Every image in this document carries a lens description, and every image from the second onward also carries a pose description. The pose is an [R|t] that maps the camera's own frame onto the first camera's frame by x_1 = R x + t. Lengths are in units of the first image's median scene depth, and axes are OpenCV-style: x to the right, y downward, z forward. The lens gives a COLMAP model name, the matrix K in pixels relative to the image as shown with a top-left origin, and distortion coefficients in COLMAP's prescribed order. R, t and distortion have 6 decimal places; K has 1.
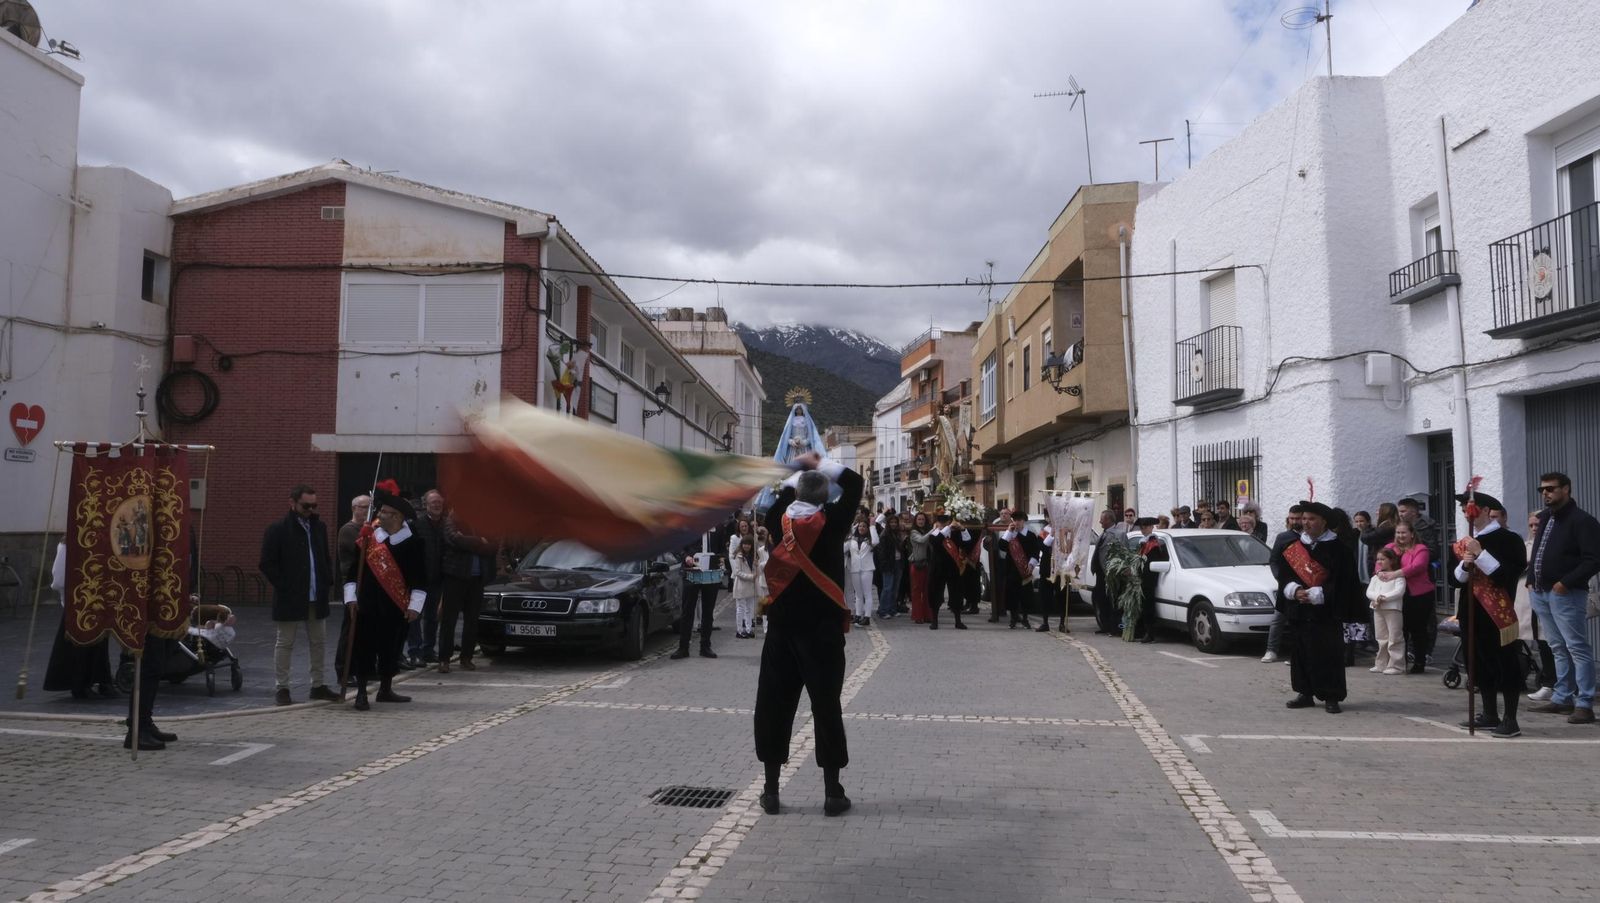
lens RADIAL K [[1083.2, 0, 800.0], [0, 1083.2, 451.5], [0, 0, 1]] dist [-0.030756, 0.013252]
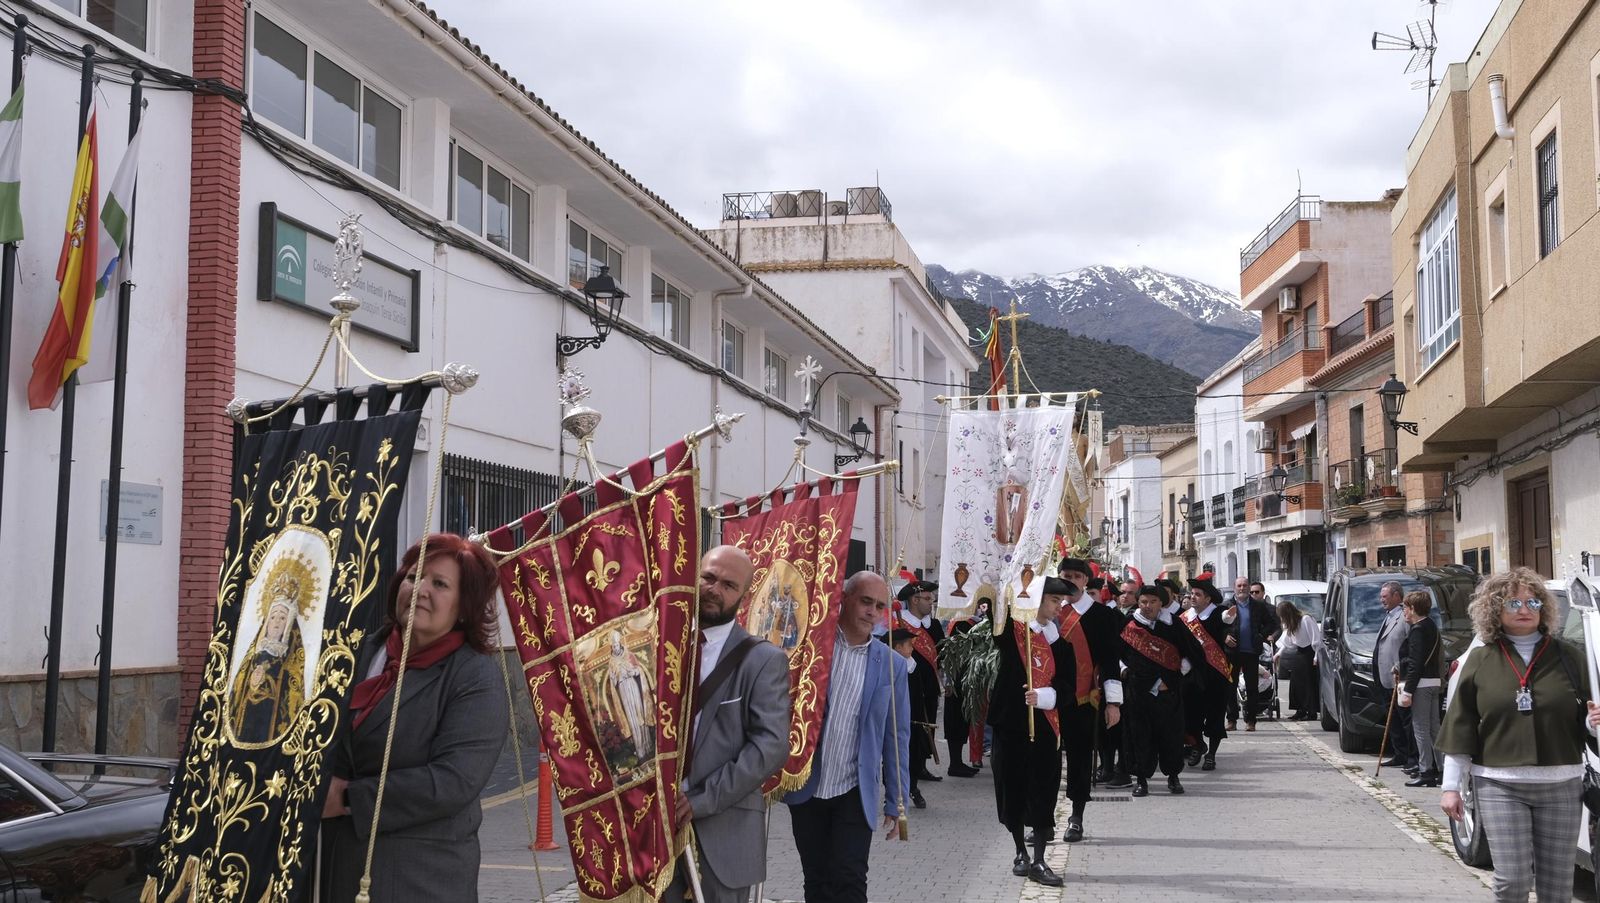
lens RADIAL K [[1781.3, 0, 800.0], [0, 1781.3, 451.5], [0, 0, 1]] dist [0.000393, 0.013480]
pose [[0.986683, -0.026402, -0.160499, 0.026948], [0.022937, 0.999463, -0.023402, 0.012033], [0.161031, 0.019409, 0.986758, 0.189942]]
